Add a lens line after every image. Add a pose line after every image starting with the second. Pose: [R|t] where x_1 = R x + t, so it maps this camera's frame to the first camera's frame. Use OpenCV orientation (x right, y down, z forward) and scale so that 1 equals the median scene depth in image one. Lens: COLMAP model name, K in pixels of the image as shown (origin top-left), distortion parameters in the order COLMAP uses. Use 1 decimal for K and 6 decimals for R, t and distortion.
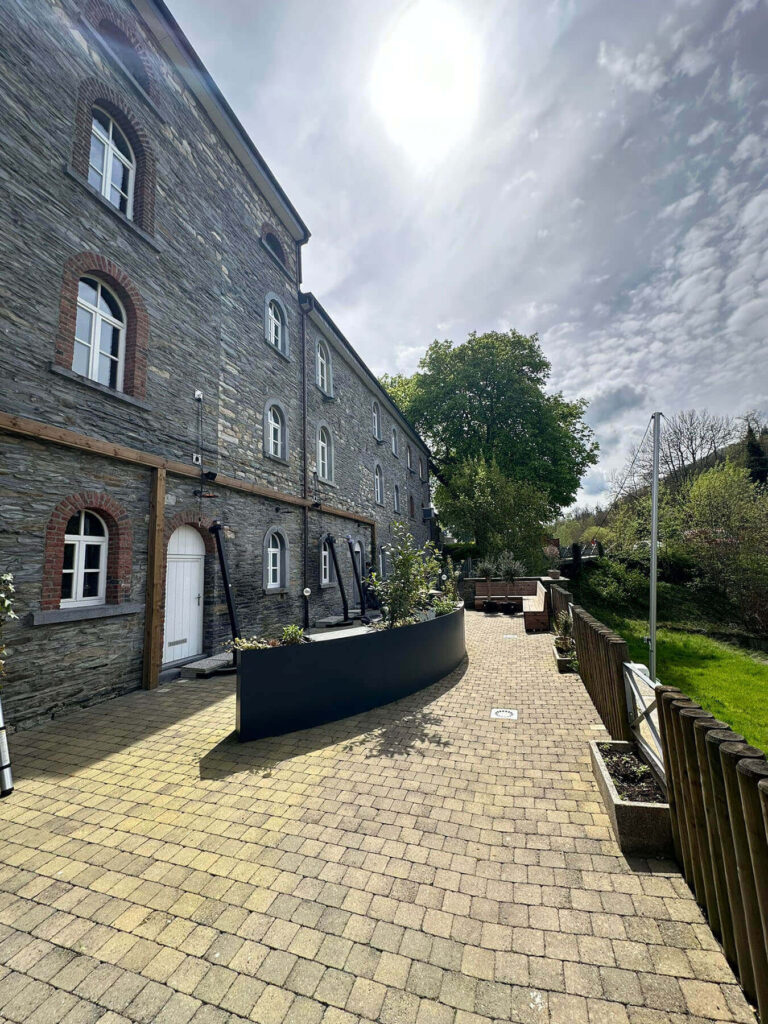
lens RADIAL K [[407.9, 0, 383.2], [0, 407.9, 511.7], [0, 0, 1]] dist [-0.001414, 0.000579]
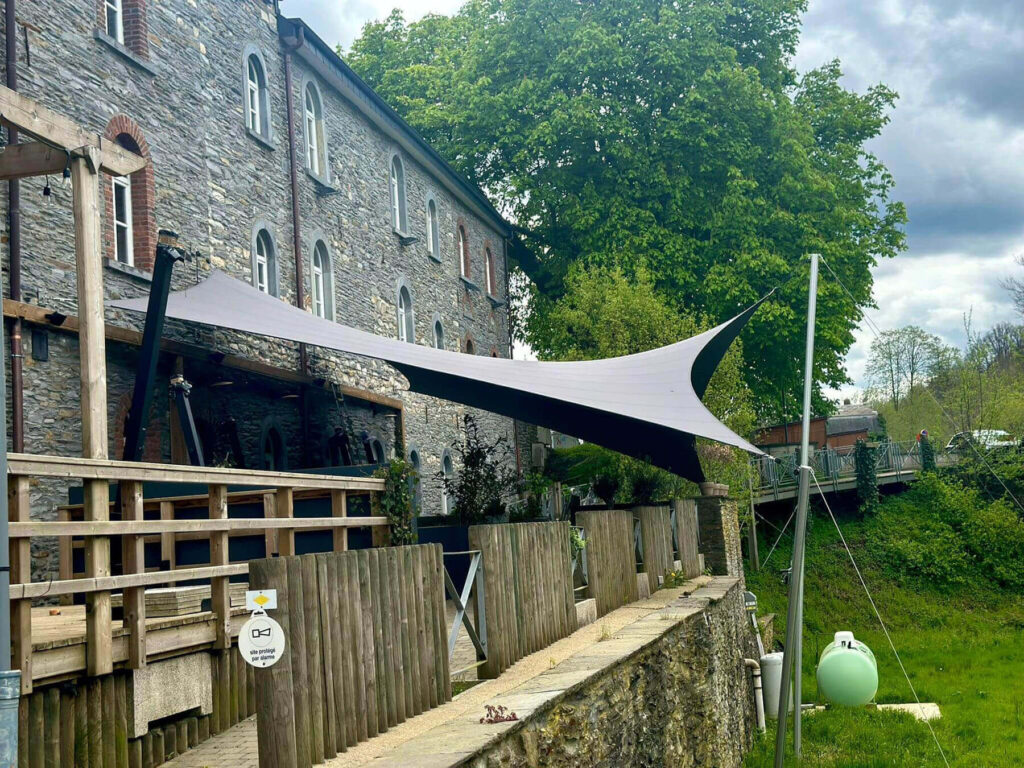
lens RADIAL K [[1424.3, 0, 504.7], [0, 1424.3, 384.8], [0, 0, 1]] dist [0.142655, 0.000000]
pose [[0.994668, -0.014286, 0.102133, -0.116391], [0.011324, 0.999500, 0.029527, -0.078154], [-0.102504, -0.028213, 0.994332, -1.235772]]
